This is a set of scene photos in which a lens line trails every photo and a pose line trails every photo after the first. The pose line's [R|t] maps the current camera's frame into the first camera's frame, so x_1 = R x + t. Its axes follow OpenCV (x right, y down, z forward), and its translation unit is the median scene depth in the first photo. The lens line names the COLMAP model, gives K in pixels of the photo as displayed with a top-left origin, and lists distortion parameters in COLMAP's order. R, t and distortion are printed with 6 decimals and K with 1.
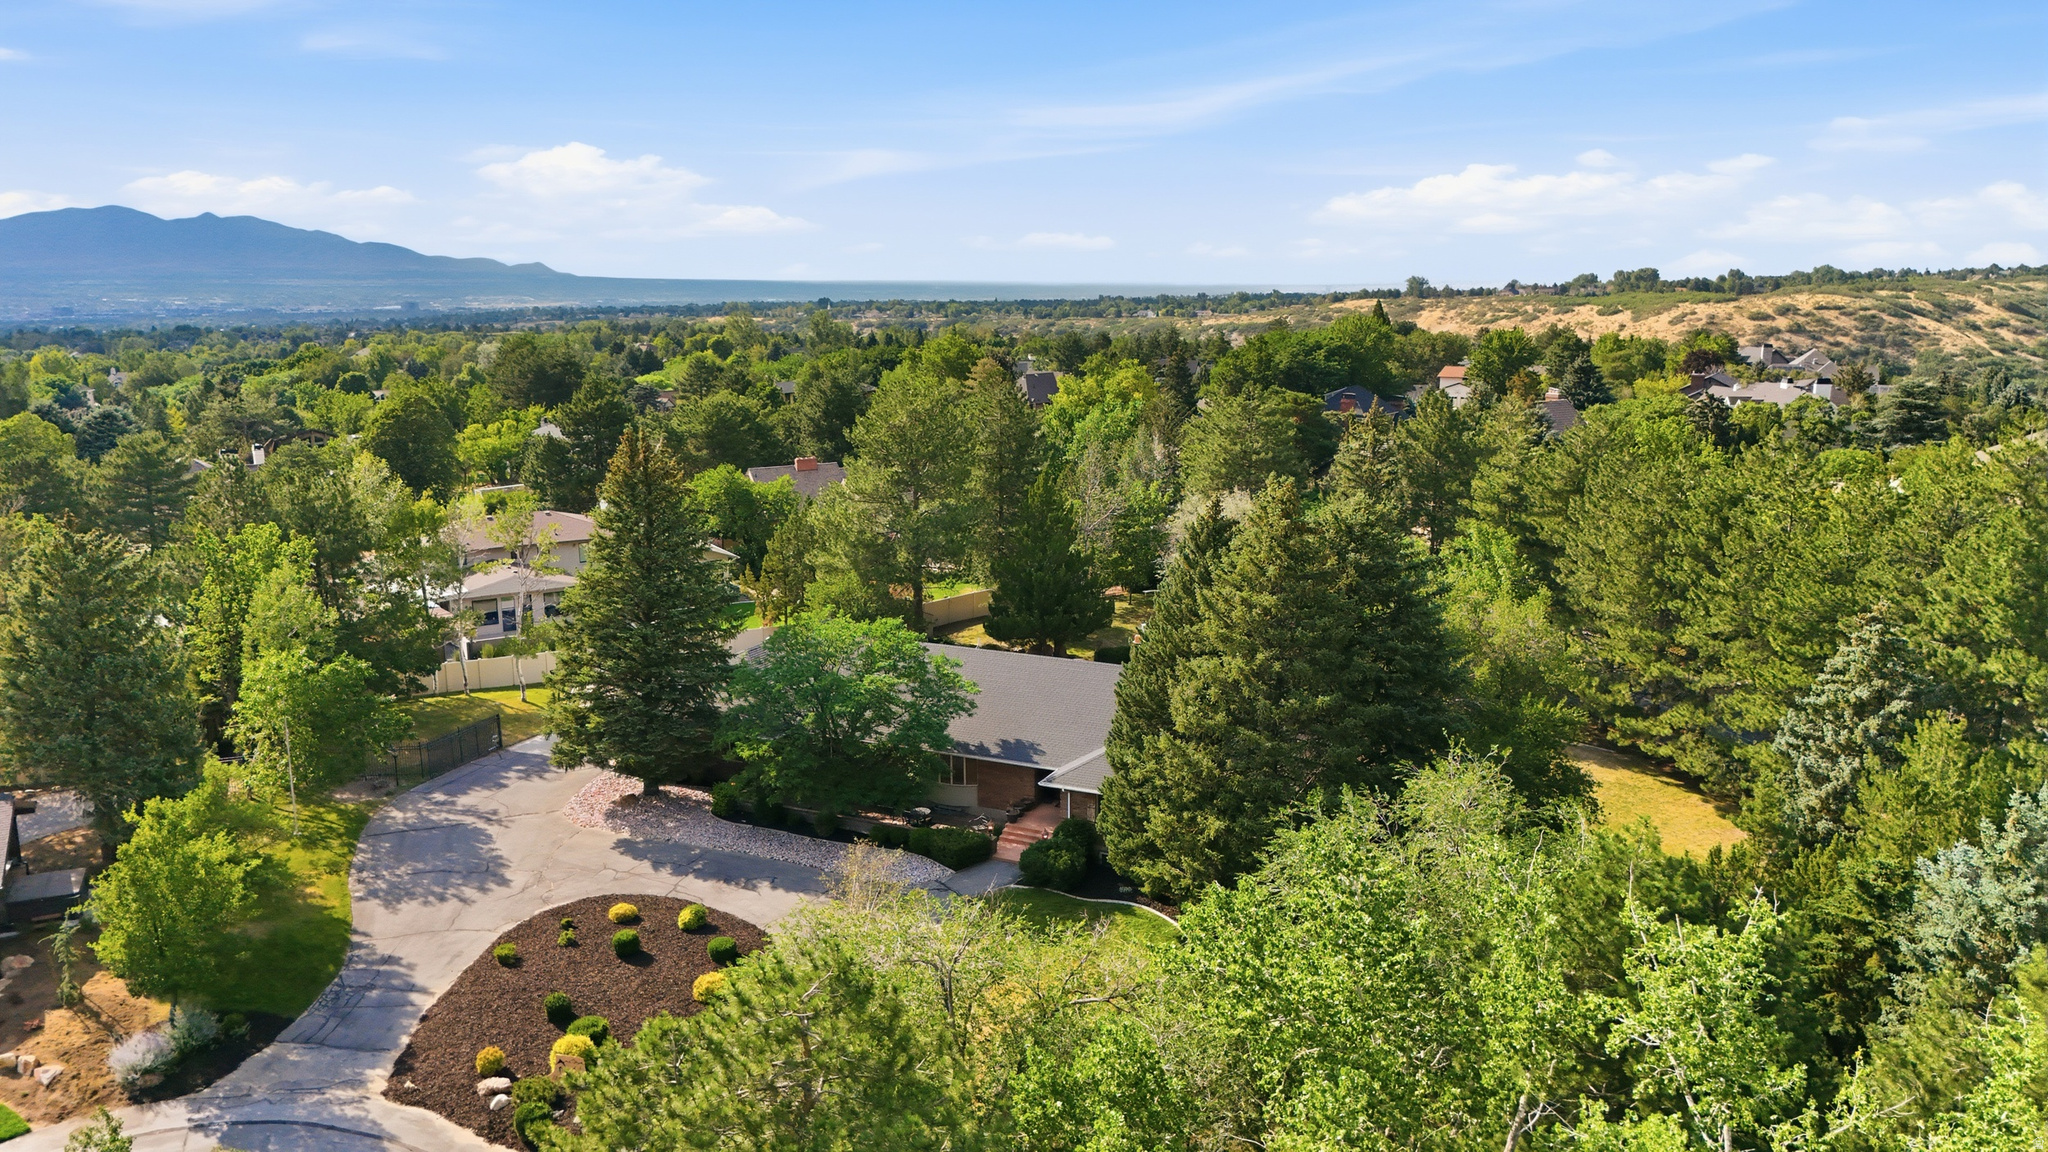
lens RADIAL K [[1505.2, 0, 1022.7], [0, 1505.2, 578.8], [0, 0, 1]] dist [0.059821, -0.063152]
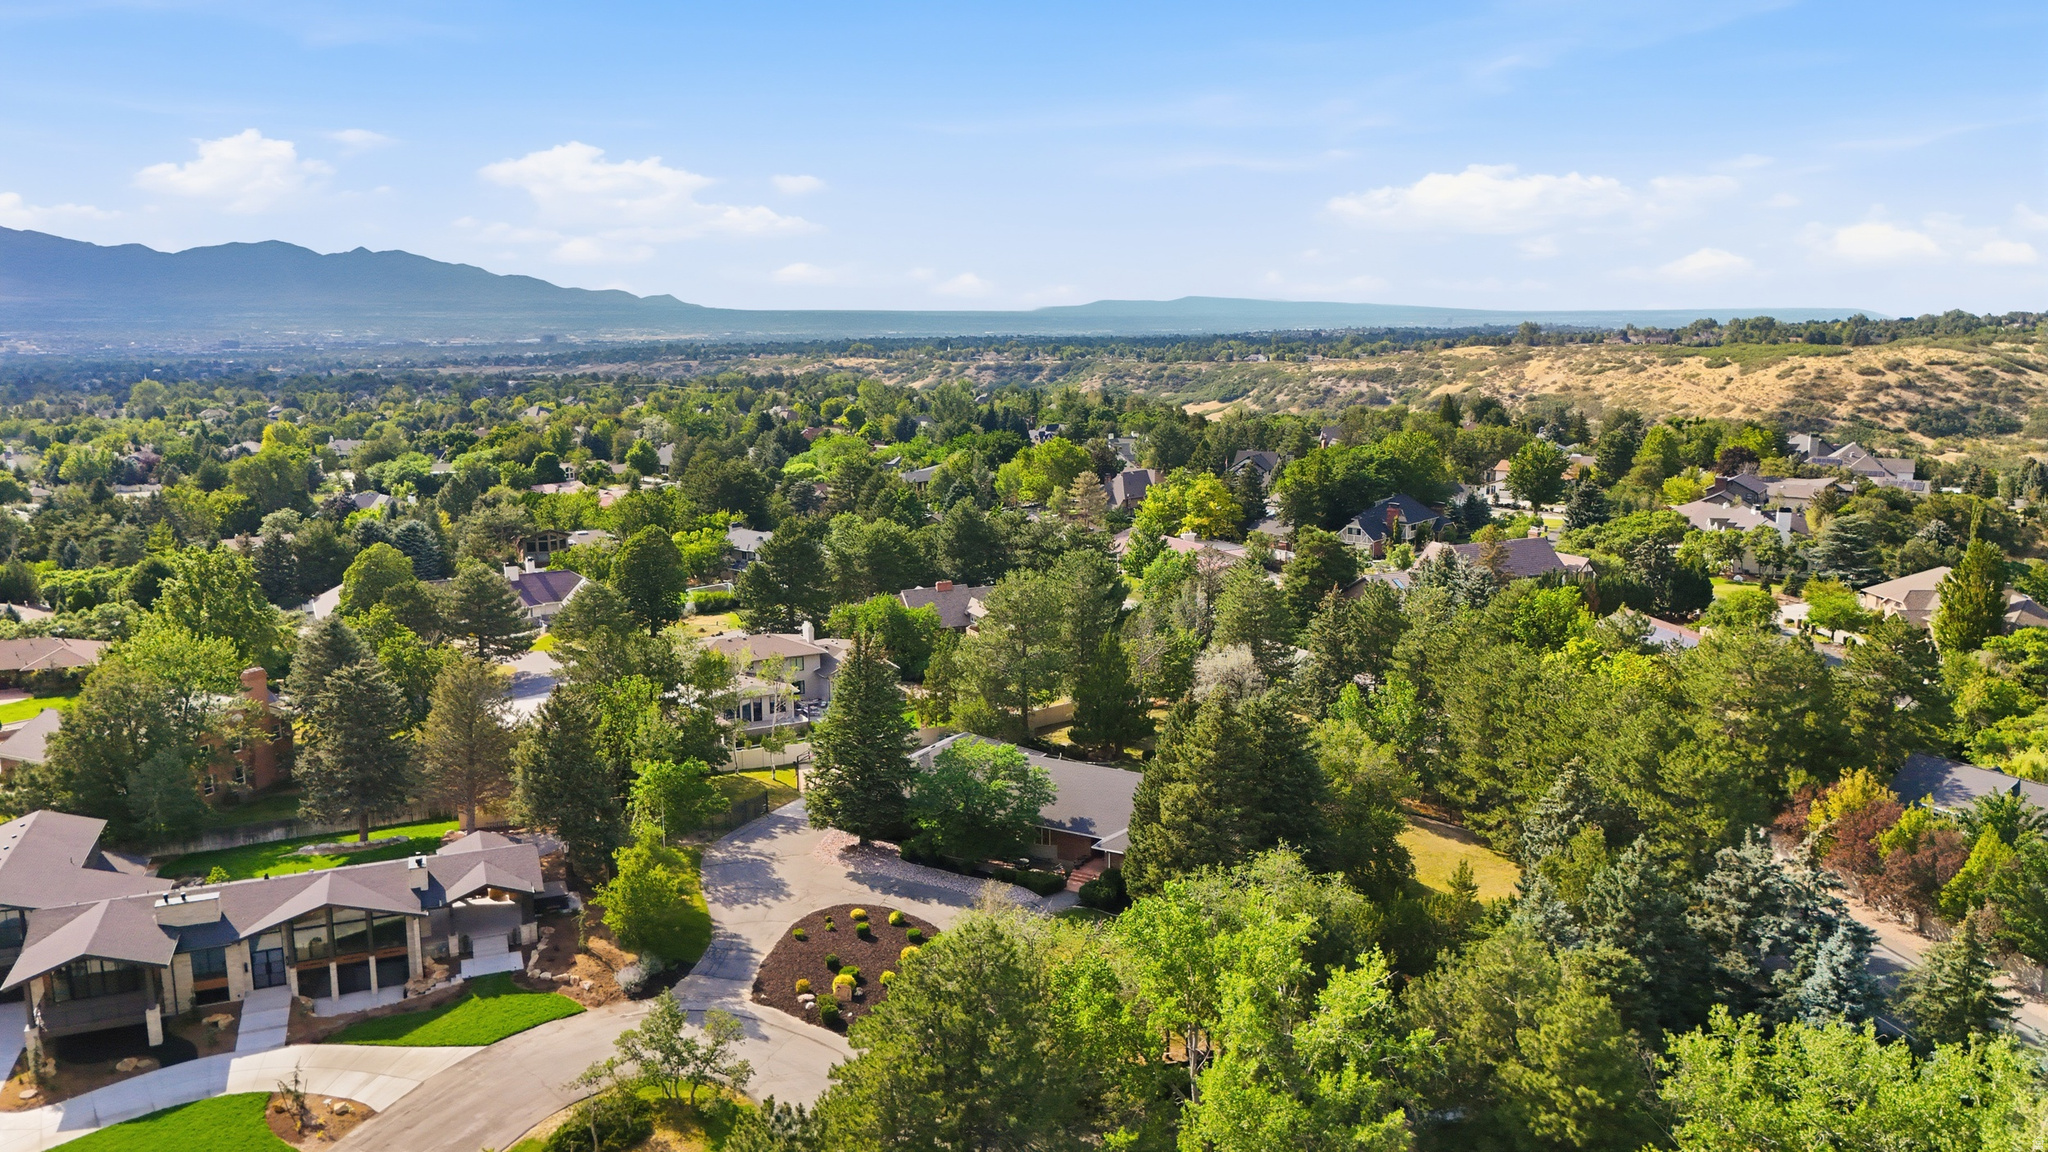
lens RADIAL K [[1505.2, 0, 1016.3], [0, 1505.2, 559.9], [0, 0, 1]] dist [0.059821, -0.063152]
pose [[0.996761, 0.011580, -0.079584, 0.048140], [-0.014091, 0.999418, -0.031054, -0.114220], [0.079178, 0.032075, 0.996344, -0.610362]]
